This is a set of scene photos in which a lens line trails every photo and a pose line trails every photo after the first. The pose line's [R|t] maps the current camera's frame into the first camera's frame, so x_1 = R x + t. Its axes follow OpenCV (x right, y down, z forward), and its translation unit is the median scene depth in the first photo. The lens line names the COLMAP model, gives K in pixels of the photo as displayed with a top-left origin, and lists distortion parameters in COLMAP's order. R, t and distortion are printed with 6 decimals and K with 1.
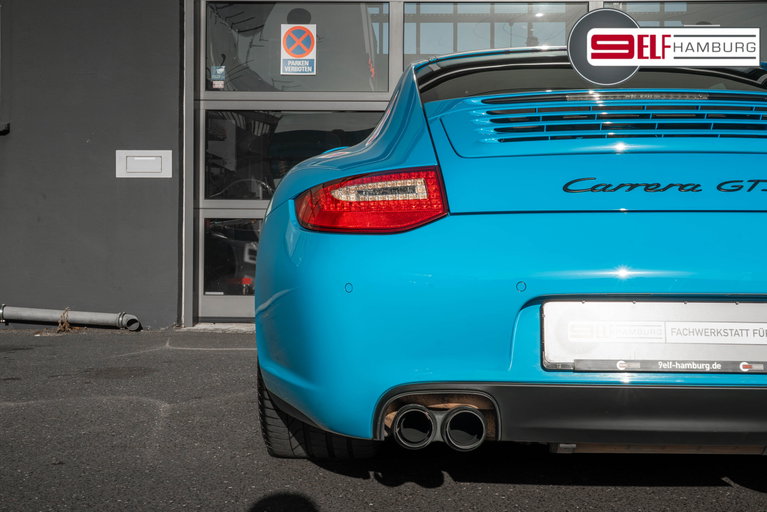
lens RADIAL K [[950.5, 0, 379.1], [0, 950.5, 244.5], [0, 0, 1]] dist [0.038839, 0.000000]
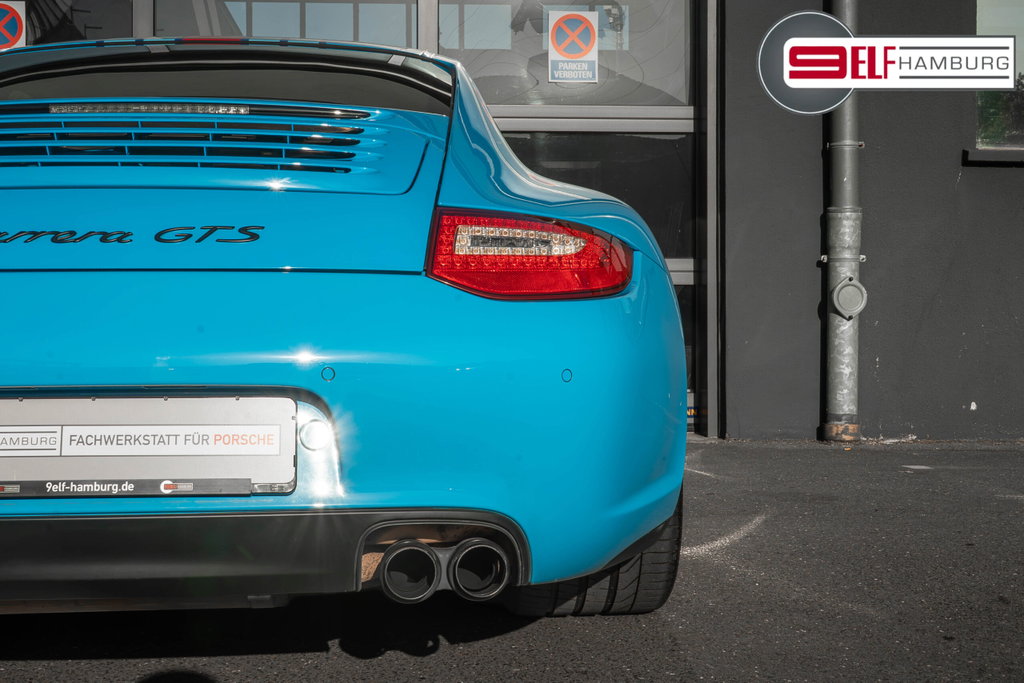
lens RADIAL K [[1336.7, 0, 517.9], [0, 1336.7, 316.7], [0, 0, 1]] dist [0.021175, 0.000000]
pose [[0.995422, -0.007975, 0.095246, 0.526591], [0.007918, 0.999968, 0.000971, 0.001213], [-0.095251, -0.000212, 0.995453, -0.022720]]
